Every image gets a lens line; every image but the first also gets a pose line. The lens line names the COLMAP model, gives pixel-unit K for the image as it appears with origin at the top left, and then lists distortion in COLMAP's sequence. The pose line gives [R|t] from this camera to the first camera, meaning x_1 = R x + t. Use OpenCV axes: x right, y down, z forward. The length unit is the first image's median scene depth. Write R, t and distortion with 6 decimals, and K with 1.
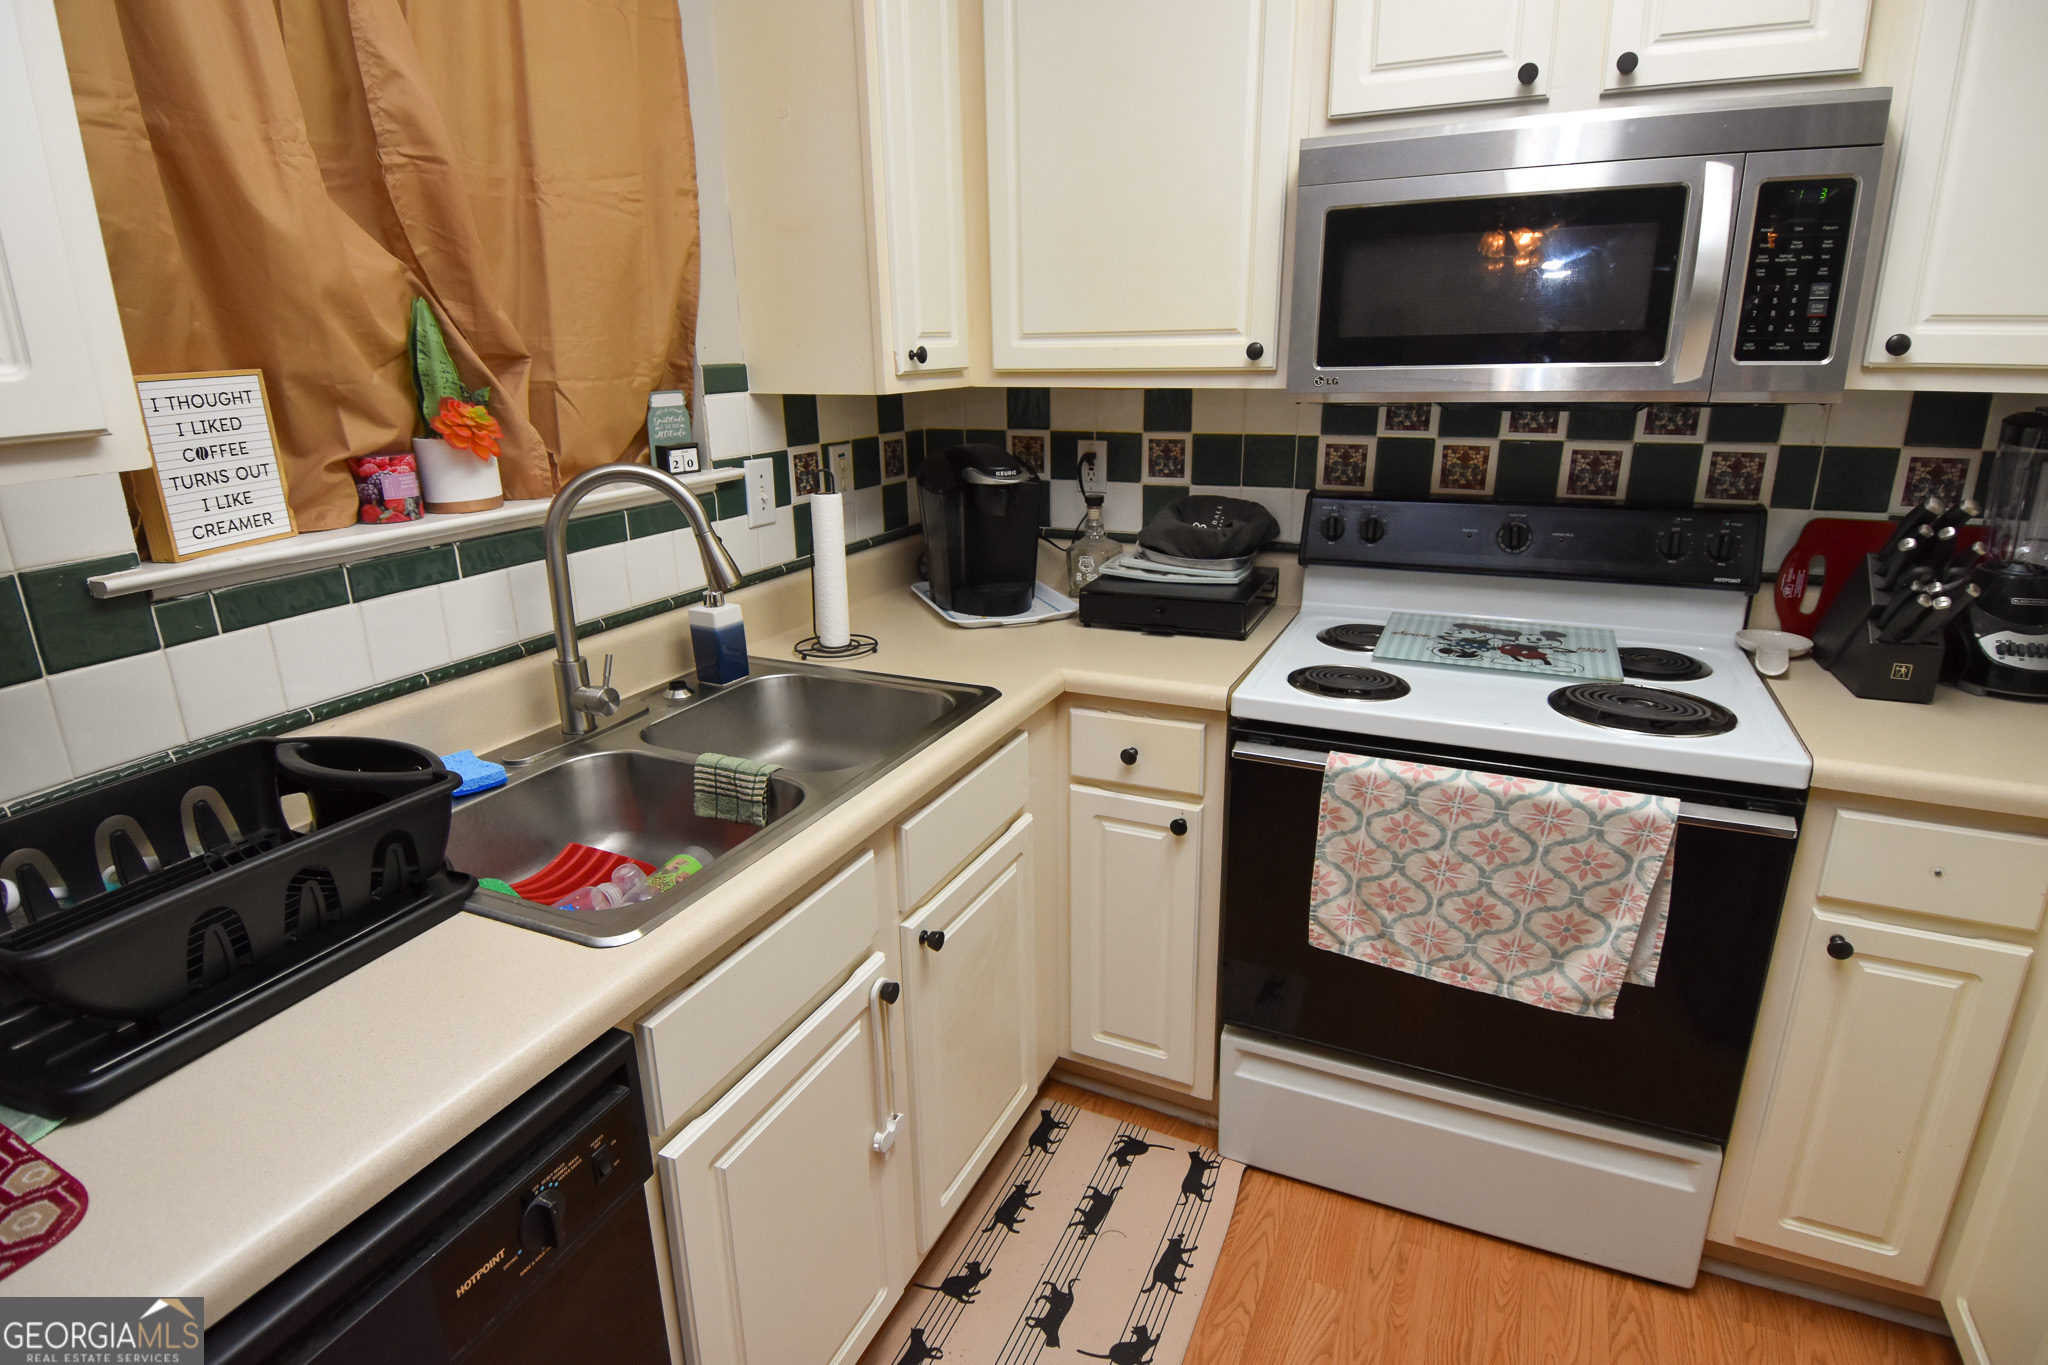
lens RADIAL K [[1062.1, 0, 1016.4], [0, 1062.1, 668.6], [0, 0, 1]] dist [0.047260, -0.054660]
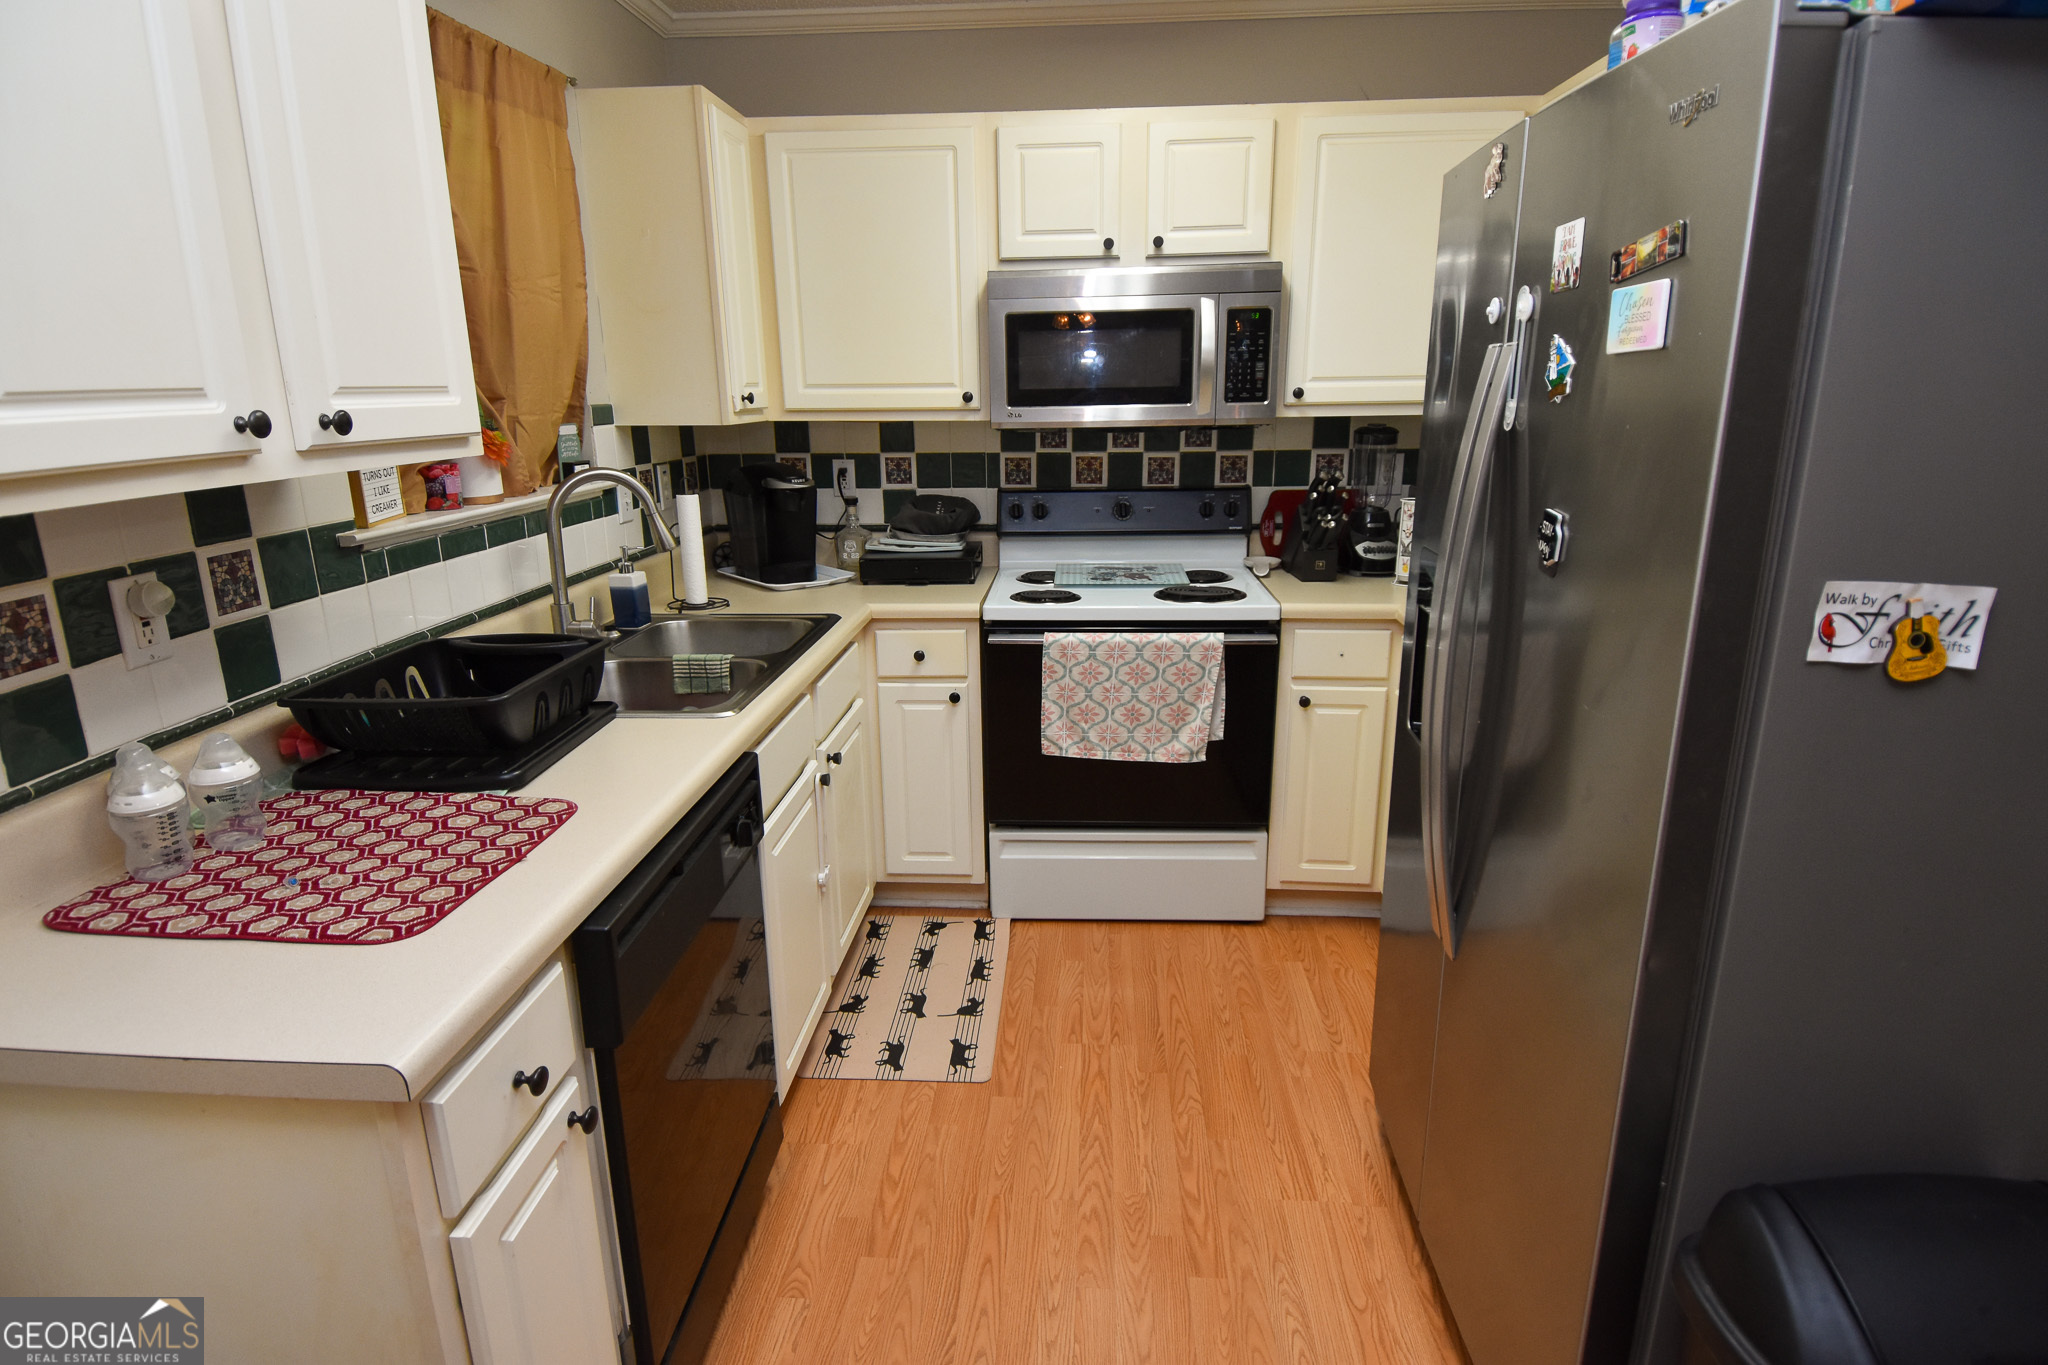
lens RADIAL K [[1062.1, 0, 1016.4], [0, 1062.1, 668.6], [0, 0, 1]] dist [0.047260, -0.054660]
pose [[0.930943, -0.088268, 0.354336, -0.333707], [0.103497, 0.994335, -0.024220, 0.164297], [-0.350191, 0.059220, 0.934804, -0.528715]]
